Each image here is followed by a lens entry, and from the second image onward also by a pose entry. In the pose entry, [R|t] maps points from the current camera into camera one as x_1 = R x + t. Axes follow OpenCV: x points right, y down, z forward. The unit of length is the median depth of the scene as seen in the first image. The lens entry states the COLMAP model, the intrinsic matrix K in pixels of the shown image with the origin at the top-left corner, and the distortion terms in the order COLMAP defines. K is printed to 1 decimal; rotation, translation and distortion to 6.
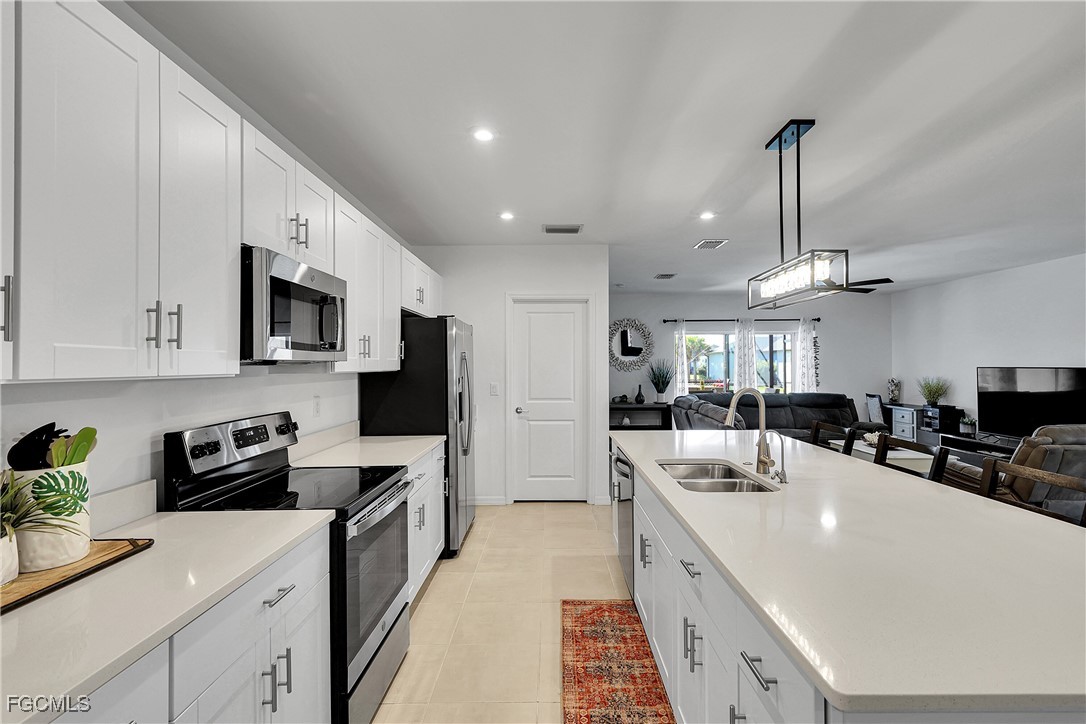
lens RADIAL K [[526.2, 0, 558.8], [0, 526.2, 362.8], [0, 0, 1]] dist [-0.001276, -0.000456]
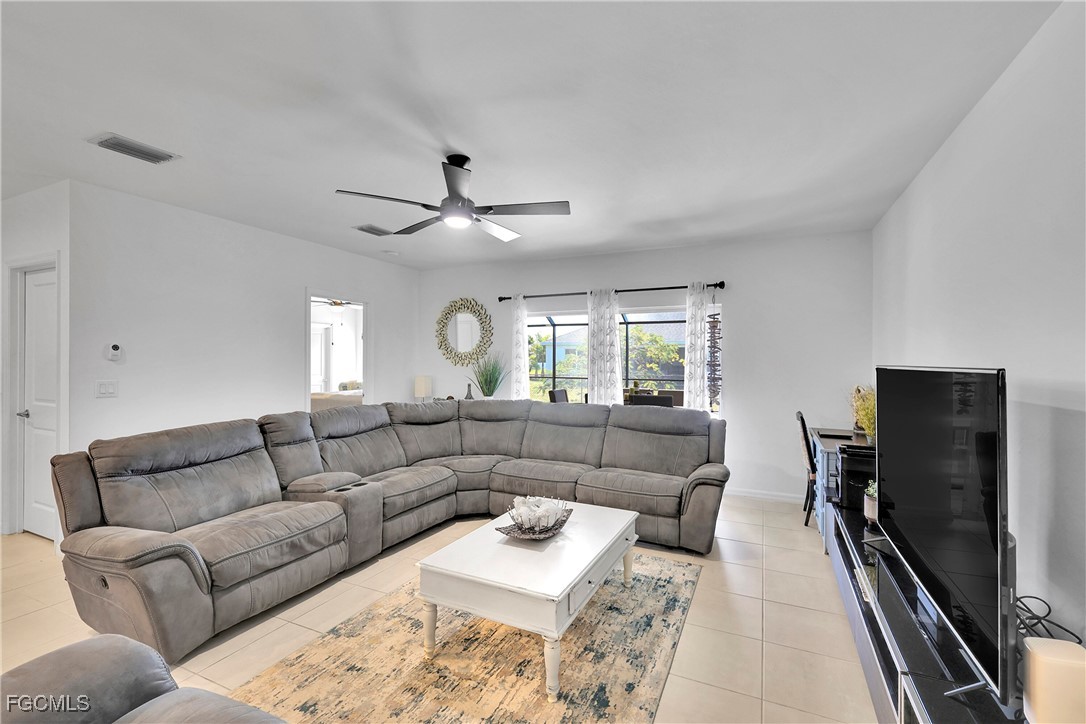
lens RADIAL K [[477.5, 0, 549.3], [0, 477.5, 360.0], [0, 0, 1]] dist [-0.000228, 0.000241]
pose [[0.902415, 0.007624, -0.430801, 1.288710], [-0.005696, 0.999967, 0.005764, 0.004487], [0.430831, -0.002748, 0.902428, 0.982308]]
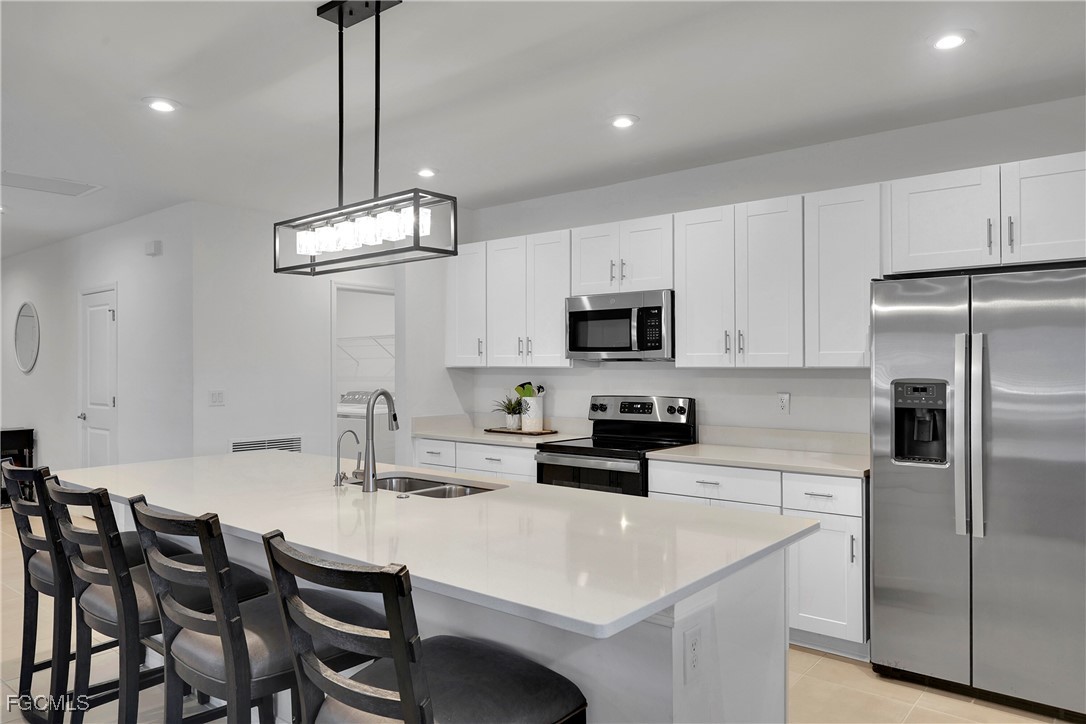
lens RADIAL K [[726.1, 0, 543.0], [0, 726.1, 362.0], [0, 0, 1]] dist [-0.001390, 0.000095]
pose [[-0.641345, 0.005519, -0.767233, 0.705897], [0.009307, 0.999957, -0.000587, 0.003390], [0.767196, -0.007517, -0.641368, 1.266257]]
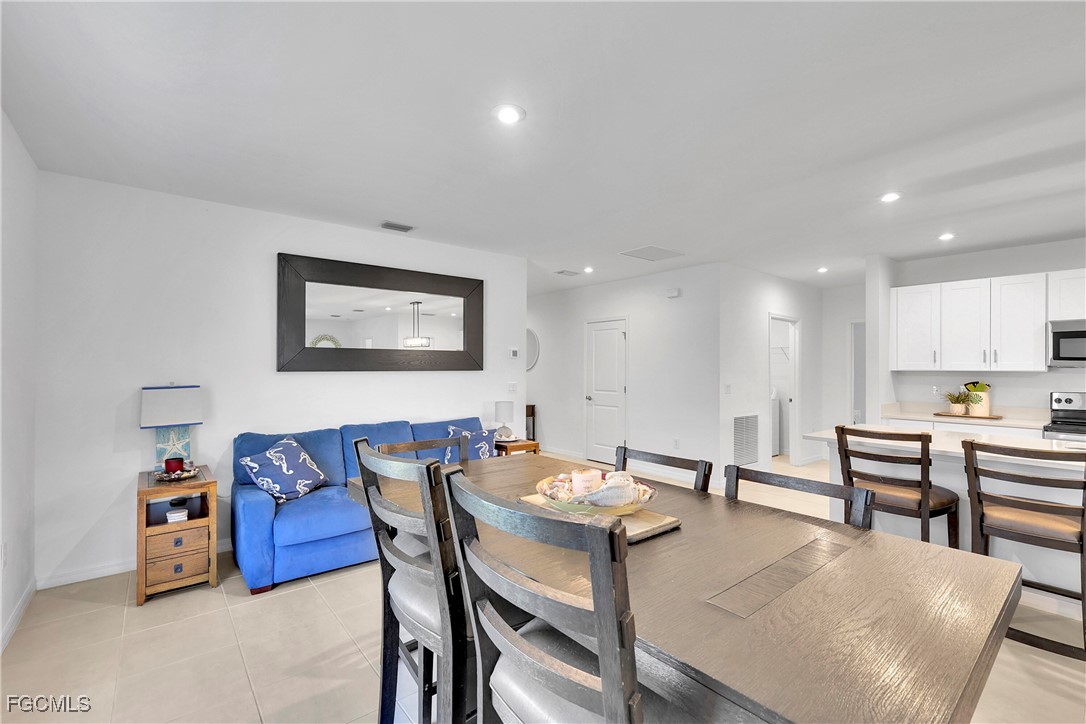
lens RADIAL K [[477.5, 0, 549.3], [0, 477.5, 360.0], [0, 0, 1]] dist [-0.000228, 0.000241]
pose [[-0.775432, -0.008340, -0.631377, 1.390001], [-0.000020, 0.999913, -0.013184, -0.000342], [0.631432, -0.010211, -0.775364, 0.628656]]
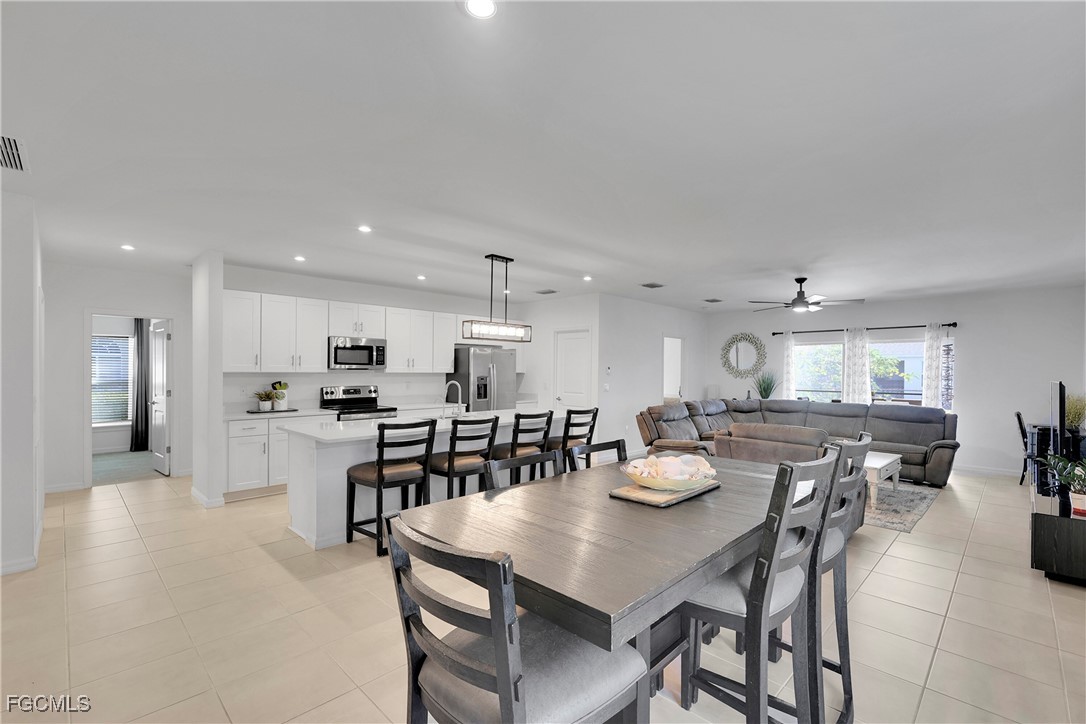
lens RADIAL K [[489.4, 0, 543.1], [0, 489.4, 373.0], [0, 0, 1]] dist [-0.010631, 0.000119]
pose [[0.698282, 0.013045, -0.715704, 1.391228], [-0.008320, 0.999914, 0.010108, -0.008364], [0.715775, -0.001104, 0.698330, -0.141727]]
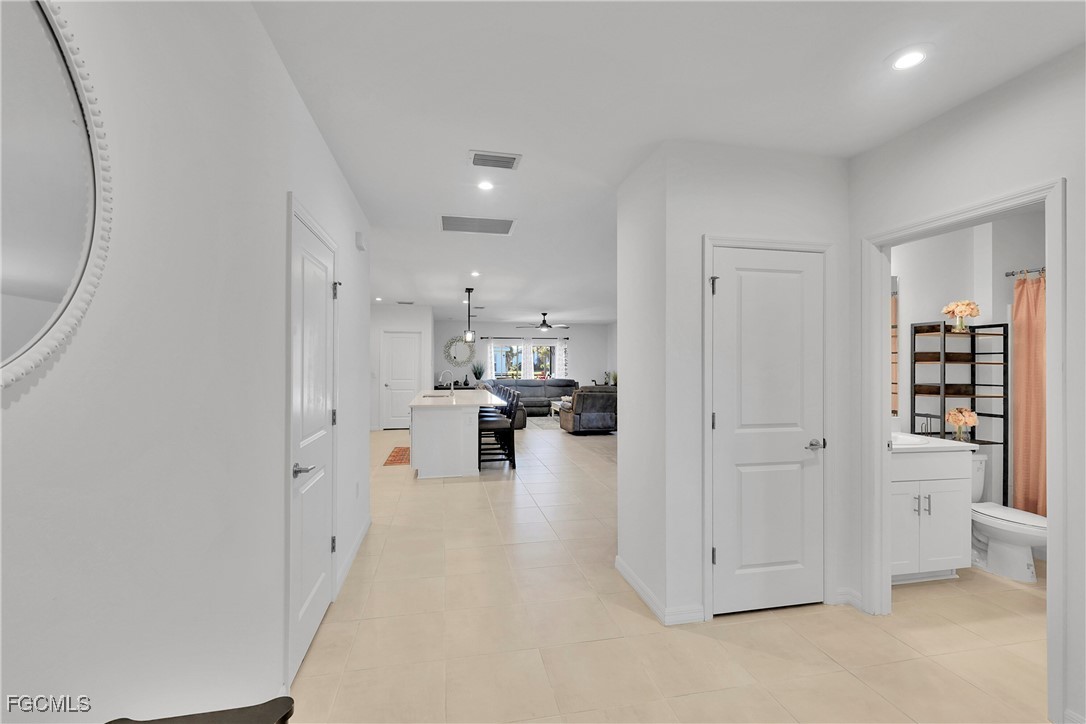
lens RADIAL K [[478.9, 0, 543.0], [0, 478.9, 362.0], [0, 0, 1]] dist [0.010301, 0.000347]
pose [[0.982473, 0.005040, 0.186339, 0.250534], [-0.005314, 0.999985, 0.000971, -0.007311], [-0.186331, -0.001944, 0.982485, -1.367310]]
